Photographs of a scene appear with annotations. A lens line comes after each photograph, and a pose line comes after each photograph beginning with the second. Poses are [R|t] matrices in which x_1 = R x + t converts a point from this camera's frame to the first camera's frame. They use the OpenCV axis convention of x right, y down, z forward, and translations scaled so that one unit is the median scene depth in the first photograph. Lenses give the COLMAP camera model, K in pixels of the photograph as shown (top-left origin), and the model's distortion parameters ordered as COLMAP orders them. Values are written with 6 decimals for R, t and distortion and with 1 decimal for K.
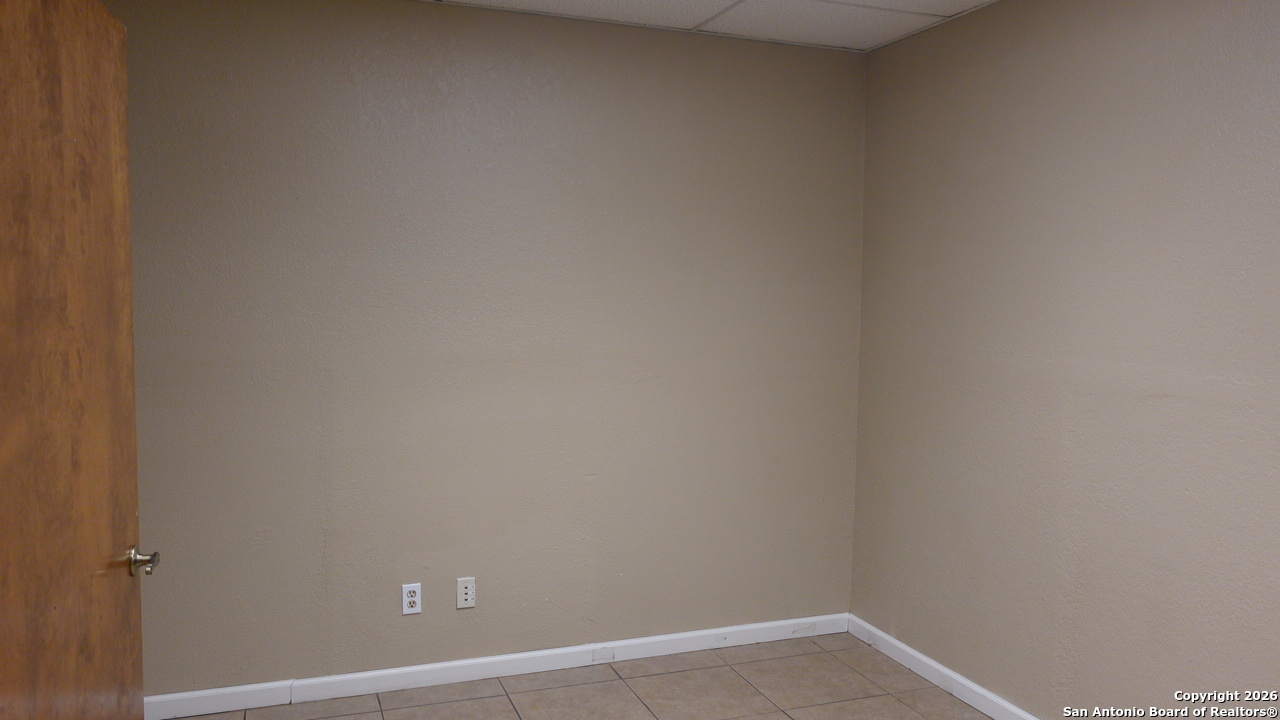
lens RADIAL K [[994.1, 0, 641.4], [0, 994.1, 356.2], [0, 0, 1]] dist [-0.004004, -0.004208]
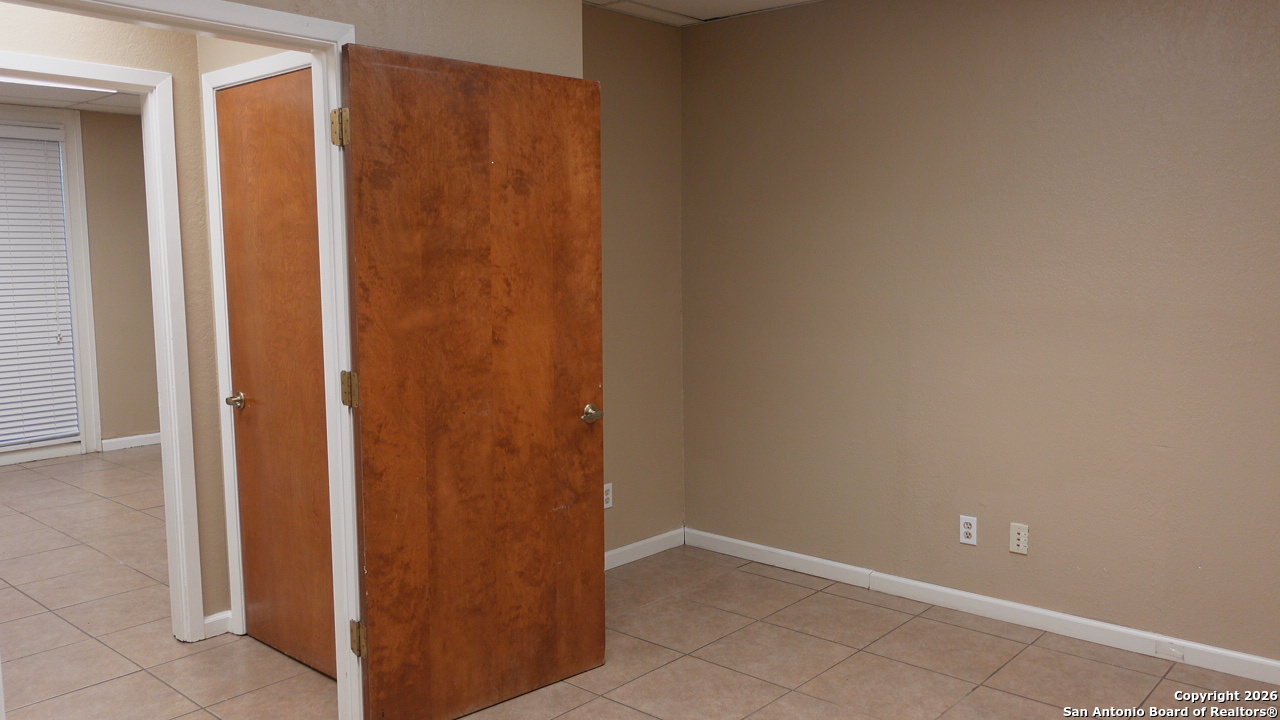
lens RADIAL K [[994.1, 0, 641.4], [0, 994.1, 356.2], [0, 0, 1]] dist [-0.004004, -0.004208]
pose [[0.469218, 0.074286, -0.879952, 0.552963], [-0.045867, 0.997161, 0.059723, 0.006987], [0.881890, 0.012337, 0.471293, 0.177703]]
